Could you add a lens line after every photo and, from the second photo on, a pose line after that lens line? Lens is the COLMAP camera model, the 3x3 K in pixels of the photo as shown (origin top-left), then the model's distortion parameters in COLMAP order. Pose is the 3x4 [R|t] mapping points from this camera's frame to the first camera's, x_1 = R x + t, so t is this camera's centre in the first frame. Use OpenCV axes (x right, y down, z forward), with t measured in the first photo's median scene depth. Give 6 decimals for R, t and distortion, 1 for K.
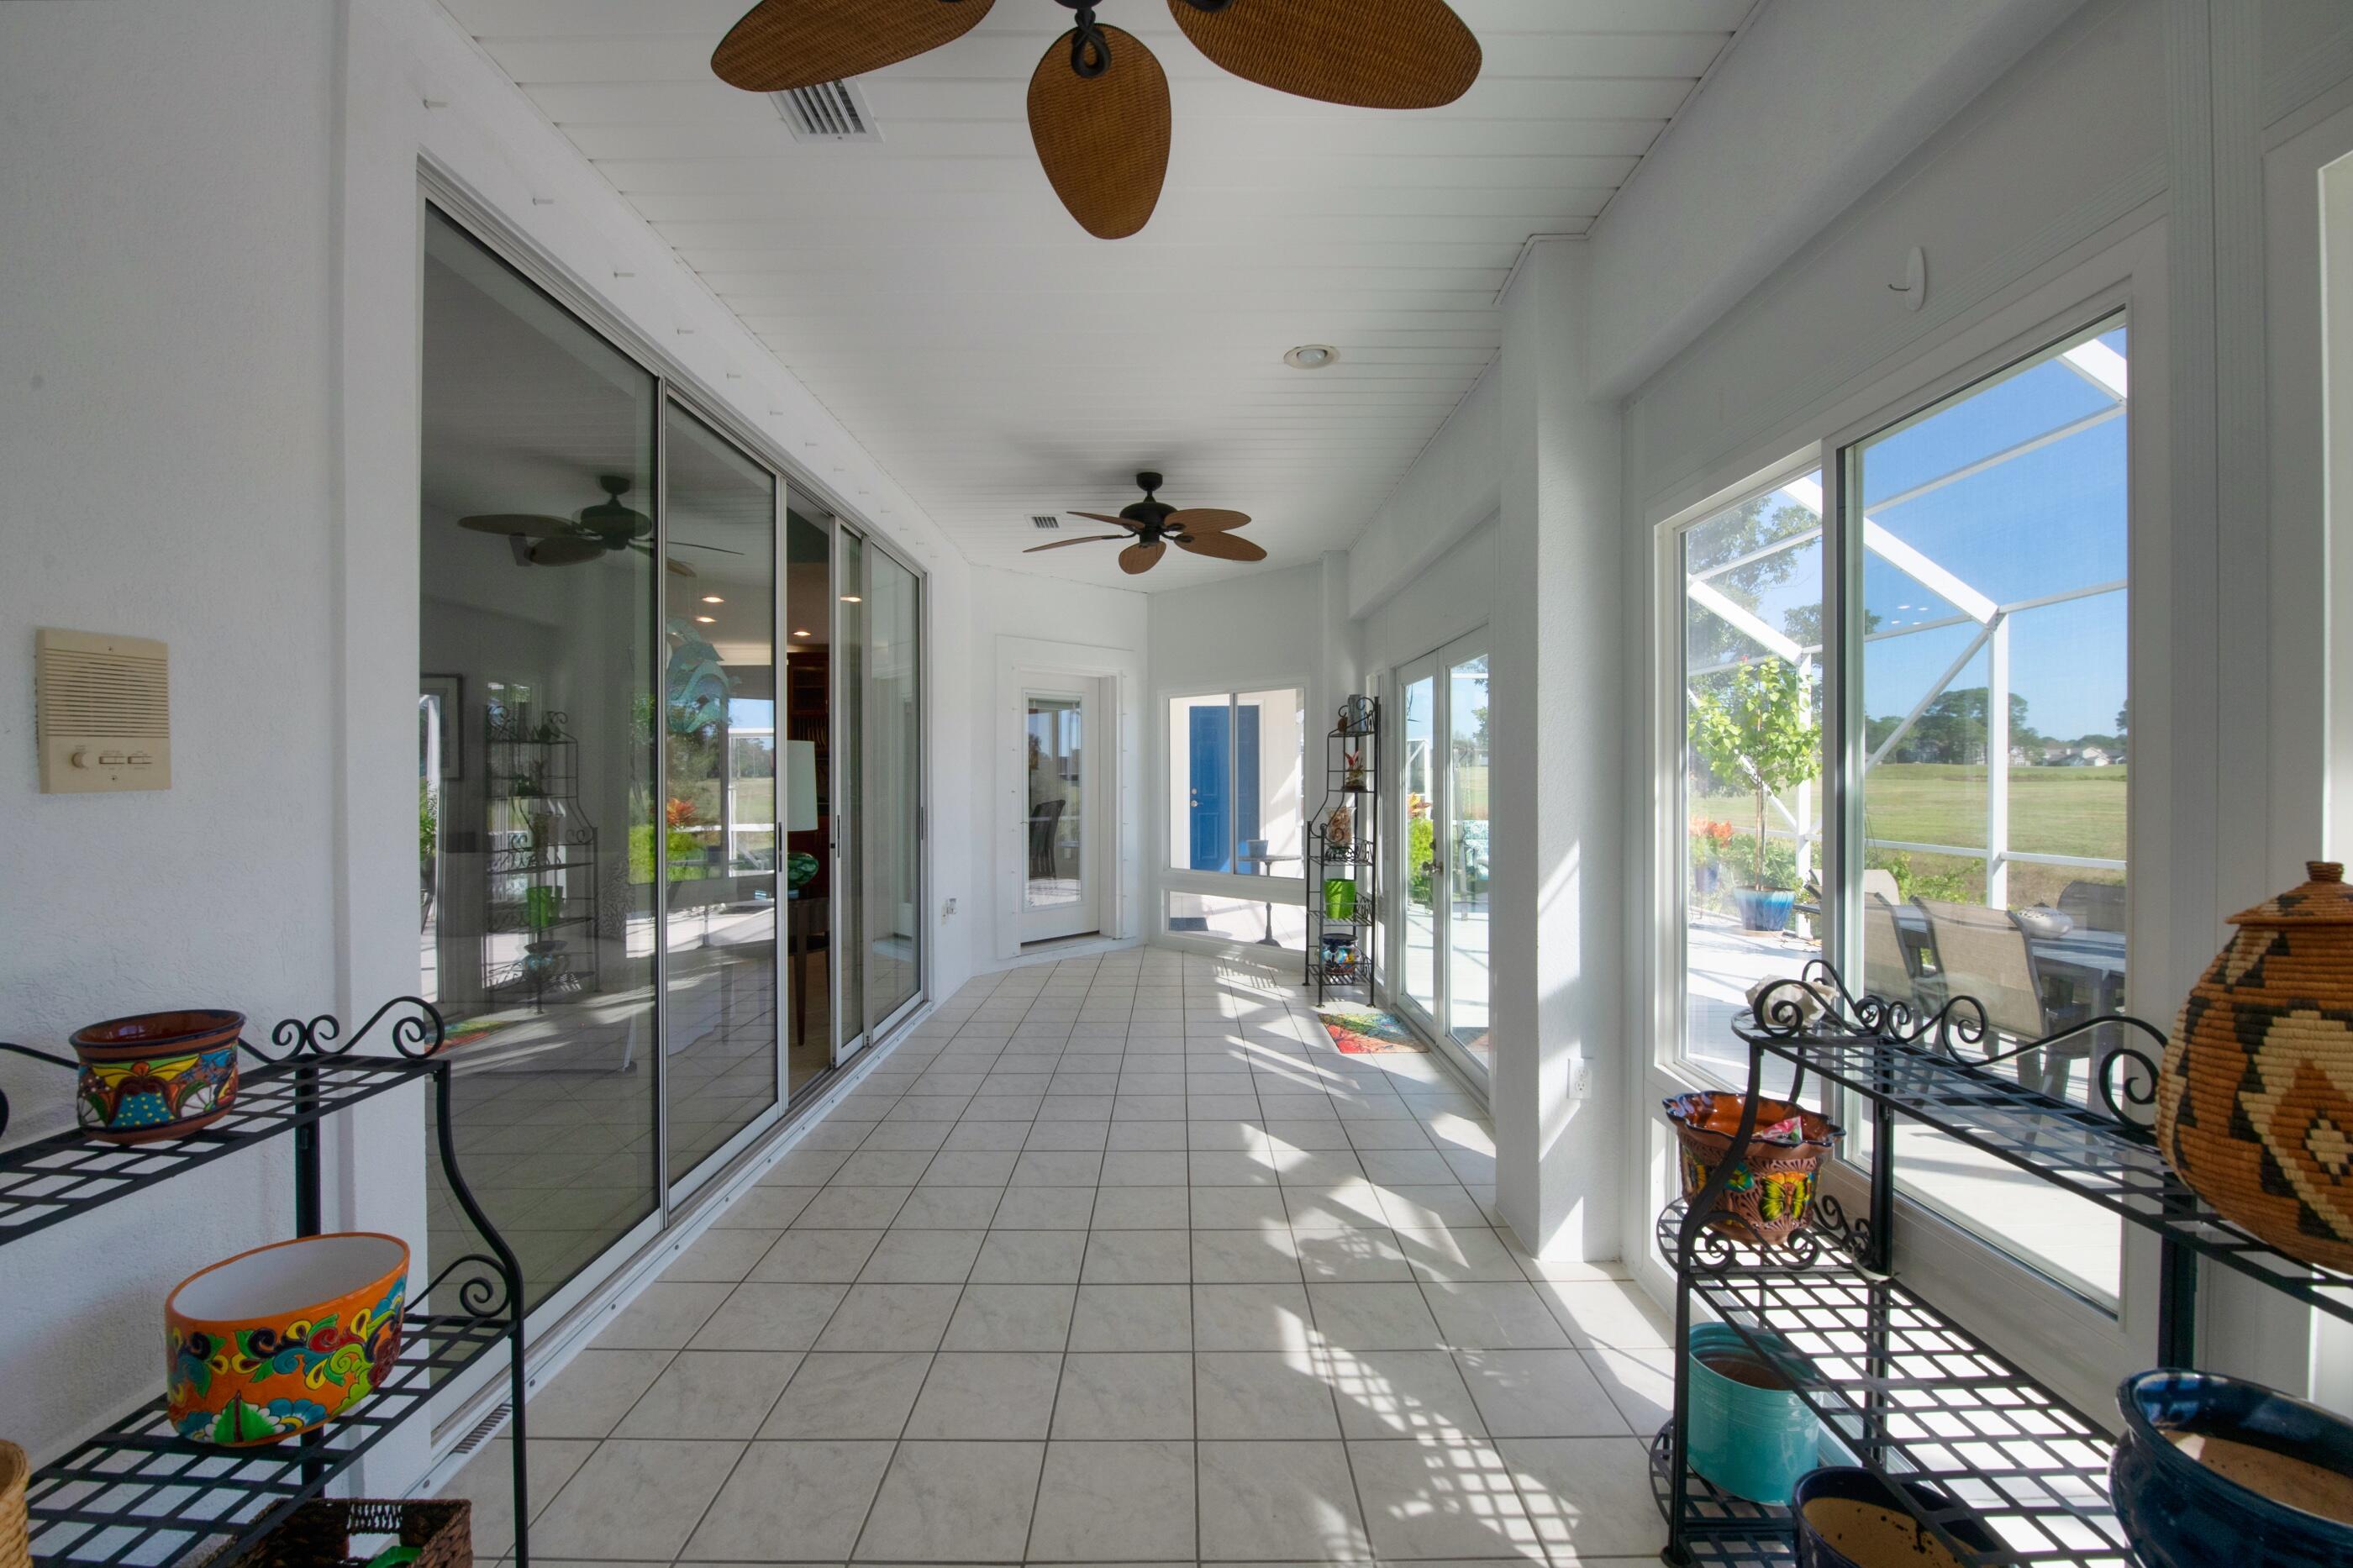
lens RADIAL K [[957.7, 0, 1196.8], [0, 957.7, 787.0], [0, 0, 1]] dist [-0.010327, -0.002231]
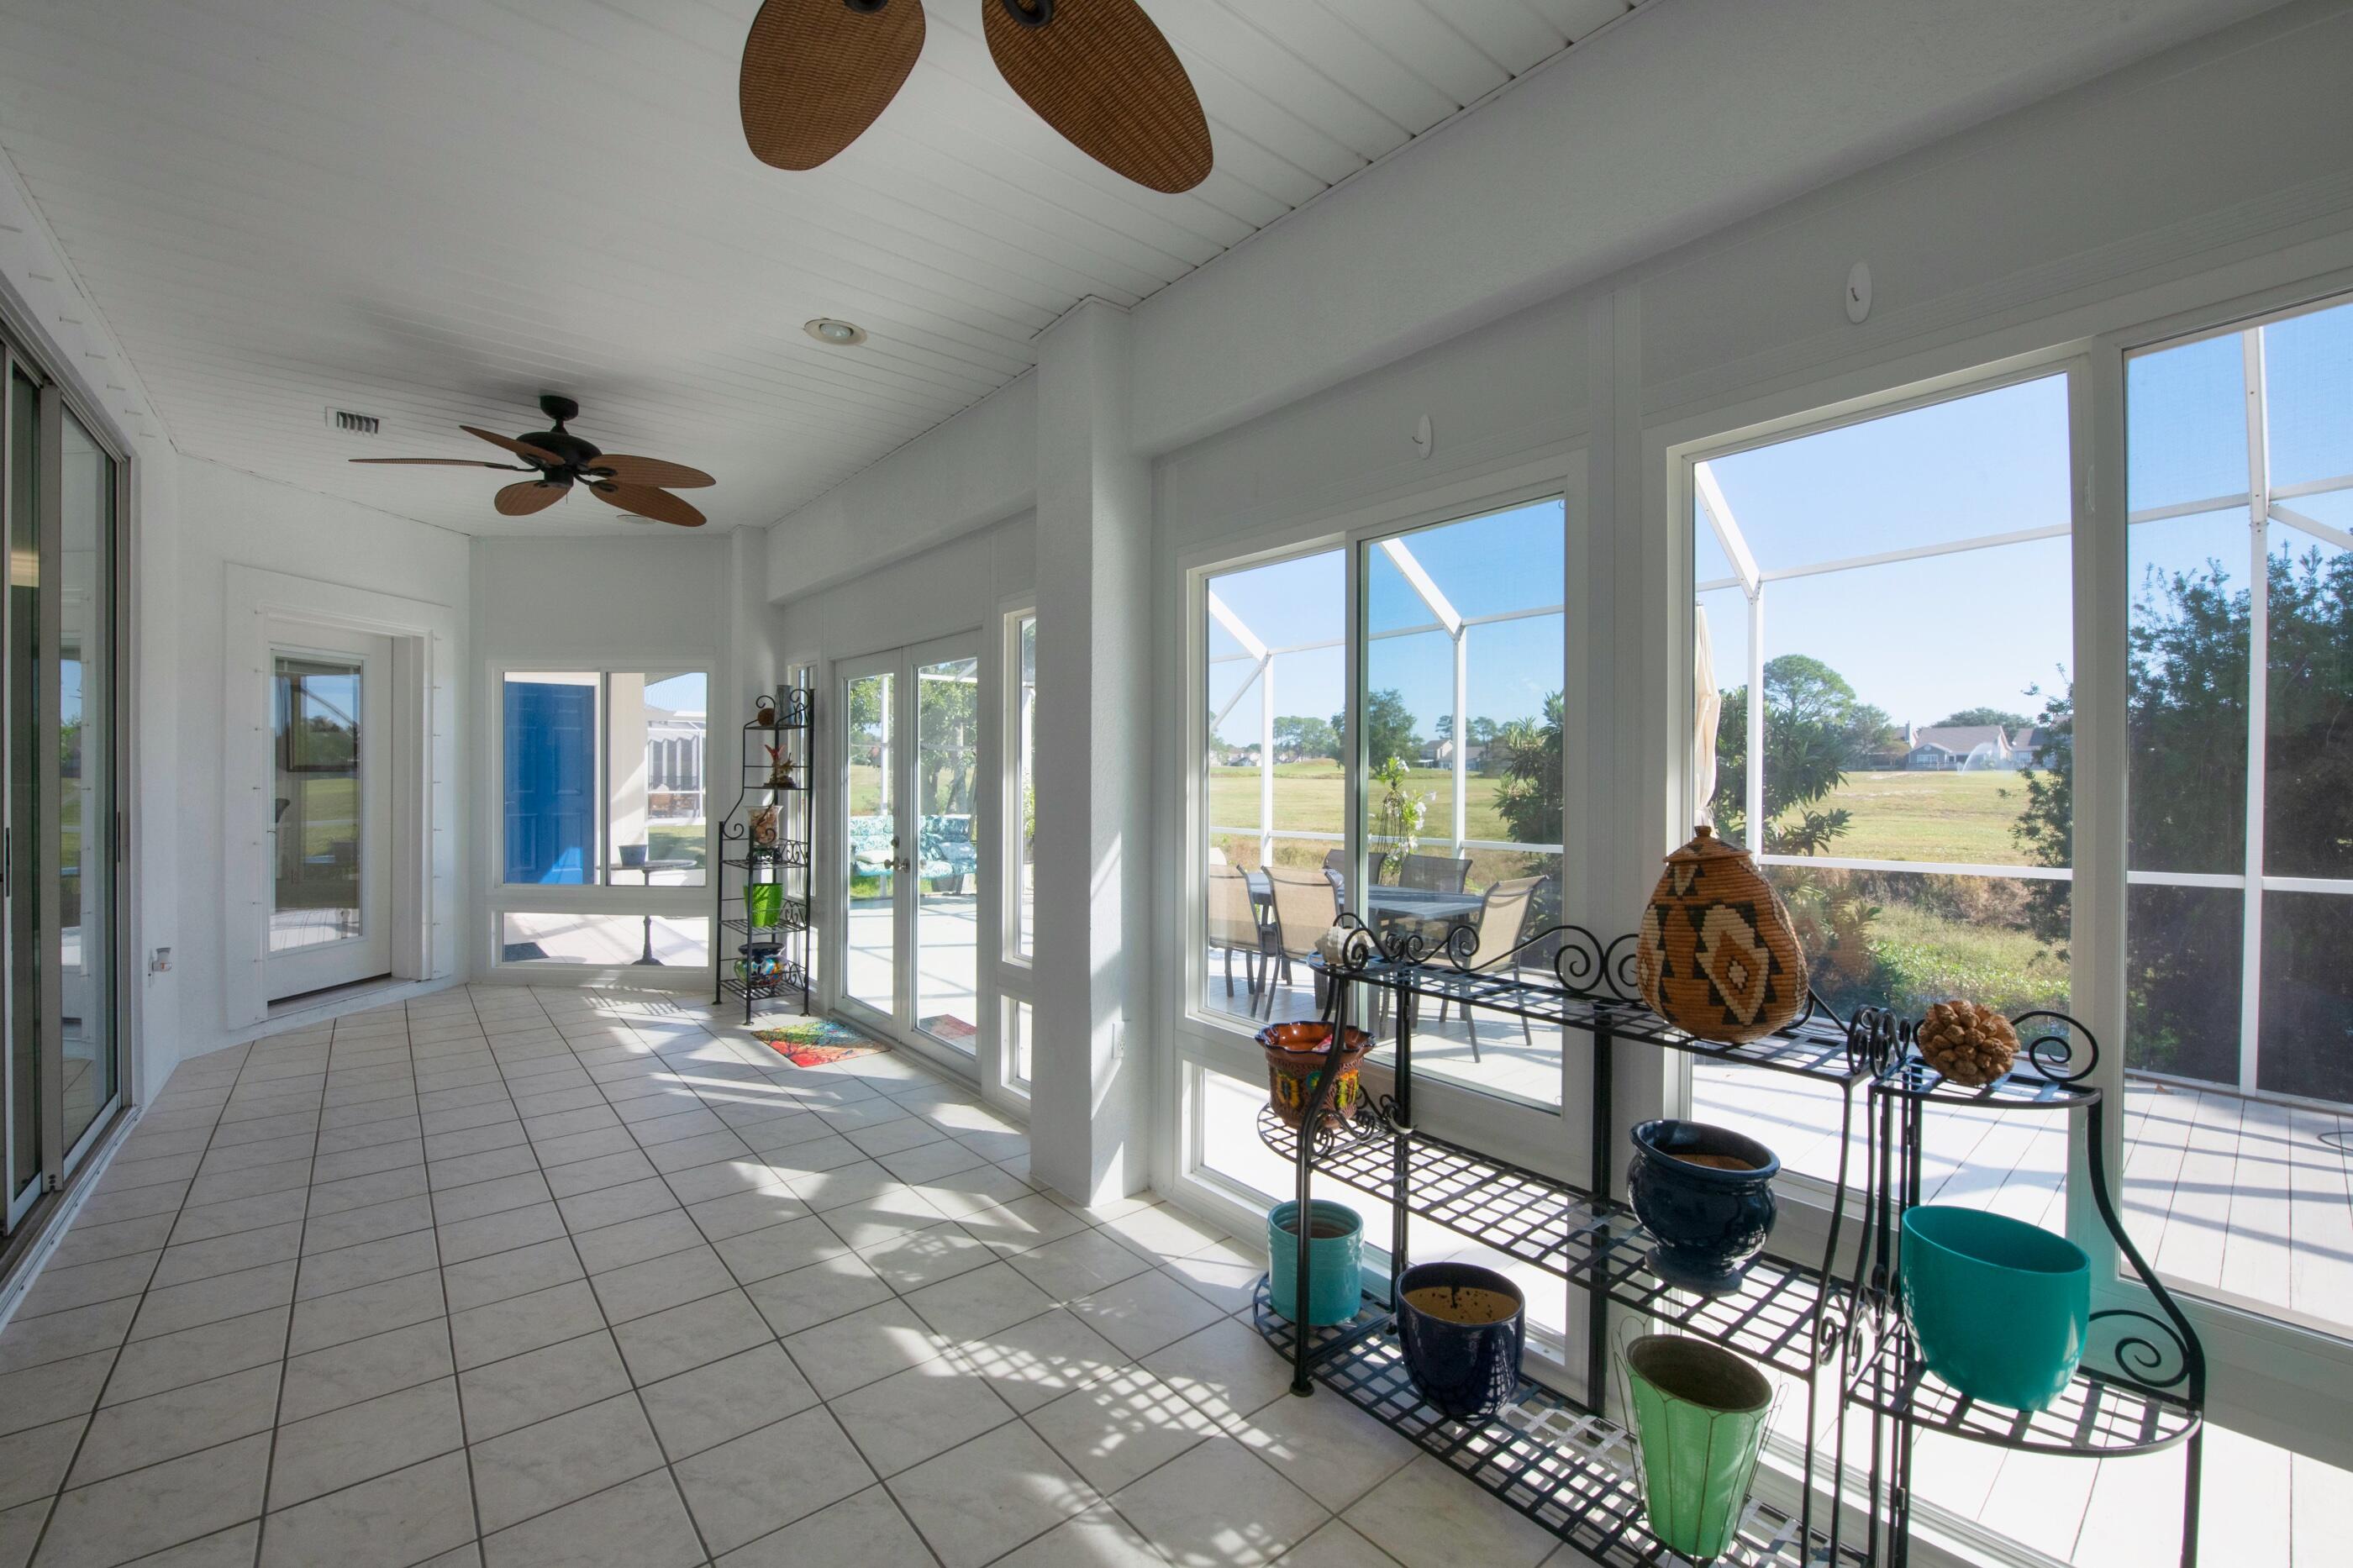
lens RADIAL K [[957.7, 0, 1192.3], [0, 957.7, 776.4], [0, 0, 1]] dist [-0.010327, -0.002231]
pose [[0.769809, 0.007558, 0.638230, -0.209137], [-0.003110, 0.999962, -0.008091, -0.001097], [-0.638267, 0.004244, 0.769803, 0.046265]]
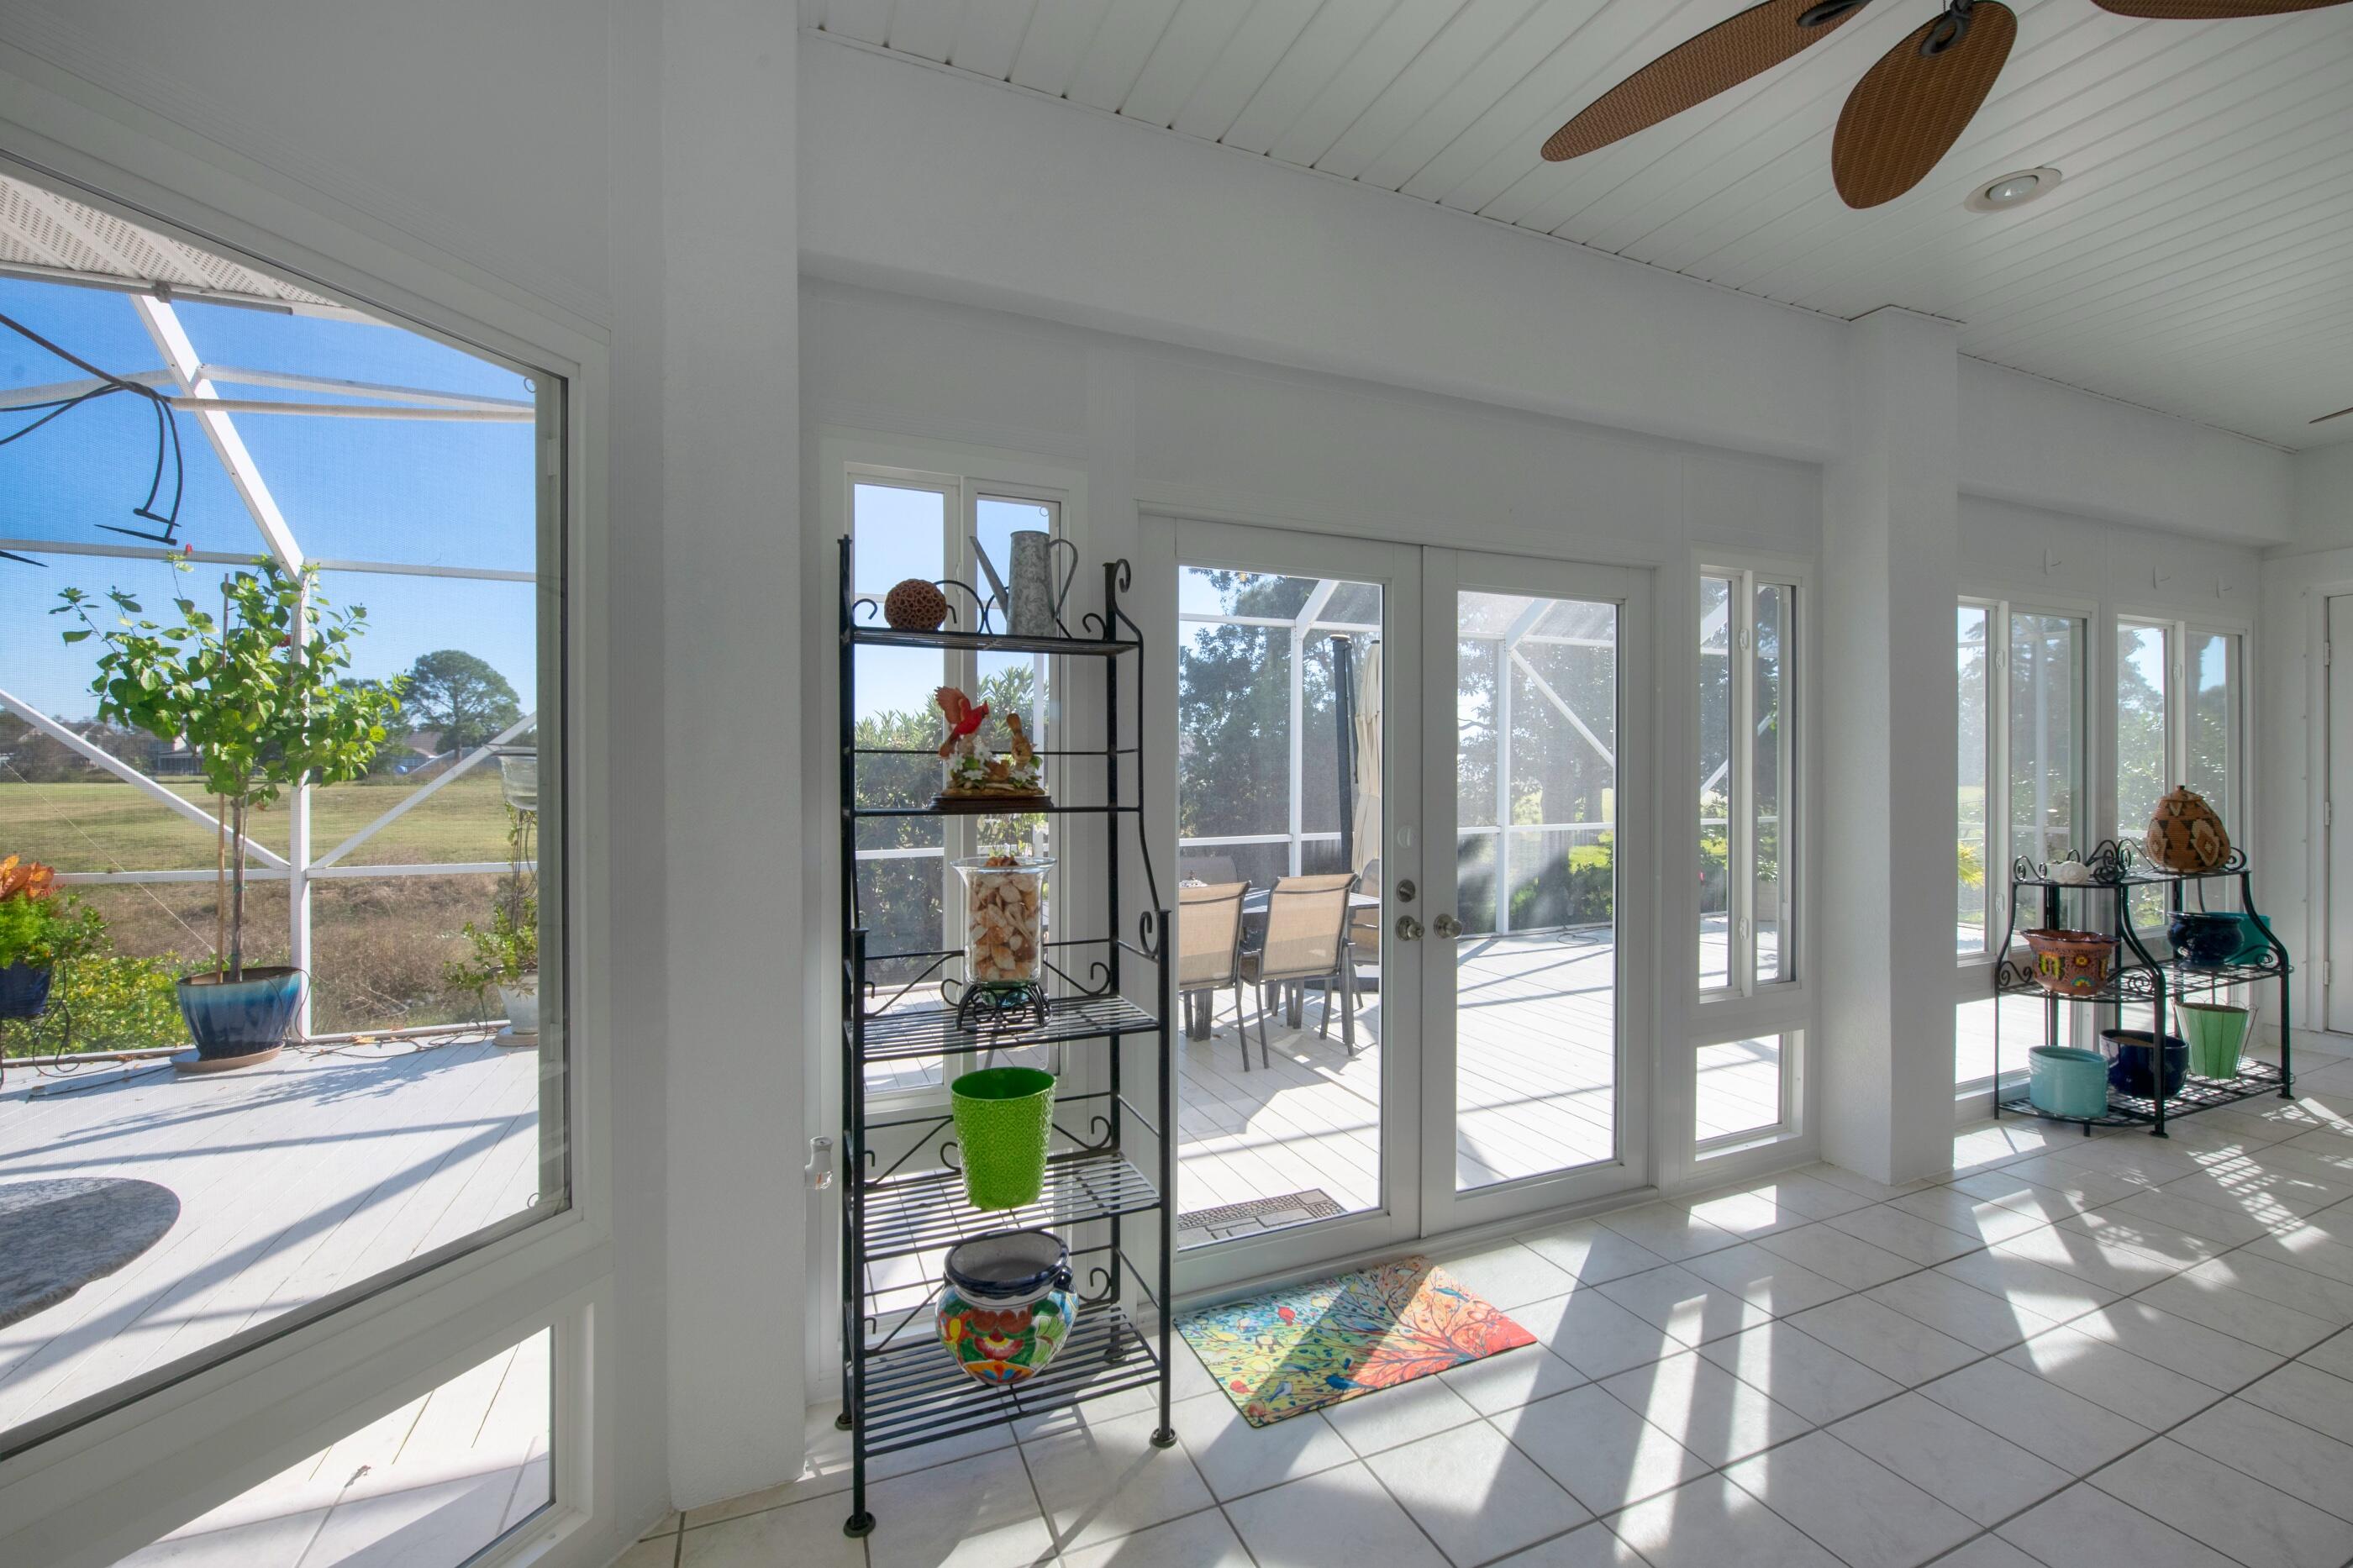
lens RADIAL K [[957.7, 0, 1188.5], [0, 957.7, 780.6], [0, 0, 1]] dist [-0.010327, -0.002231]
pose [[-0.377855, 0.006798, 0.925840, -0.307699], [0.011603, 0.999929, -0.002607, -0.003066], [-0.925792, 0.009757, -0.377907, 1.833682]]
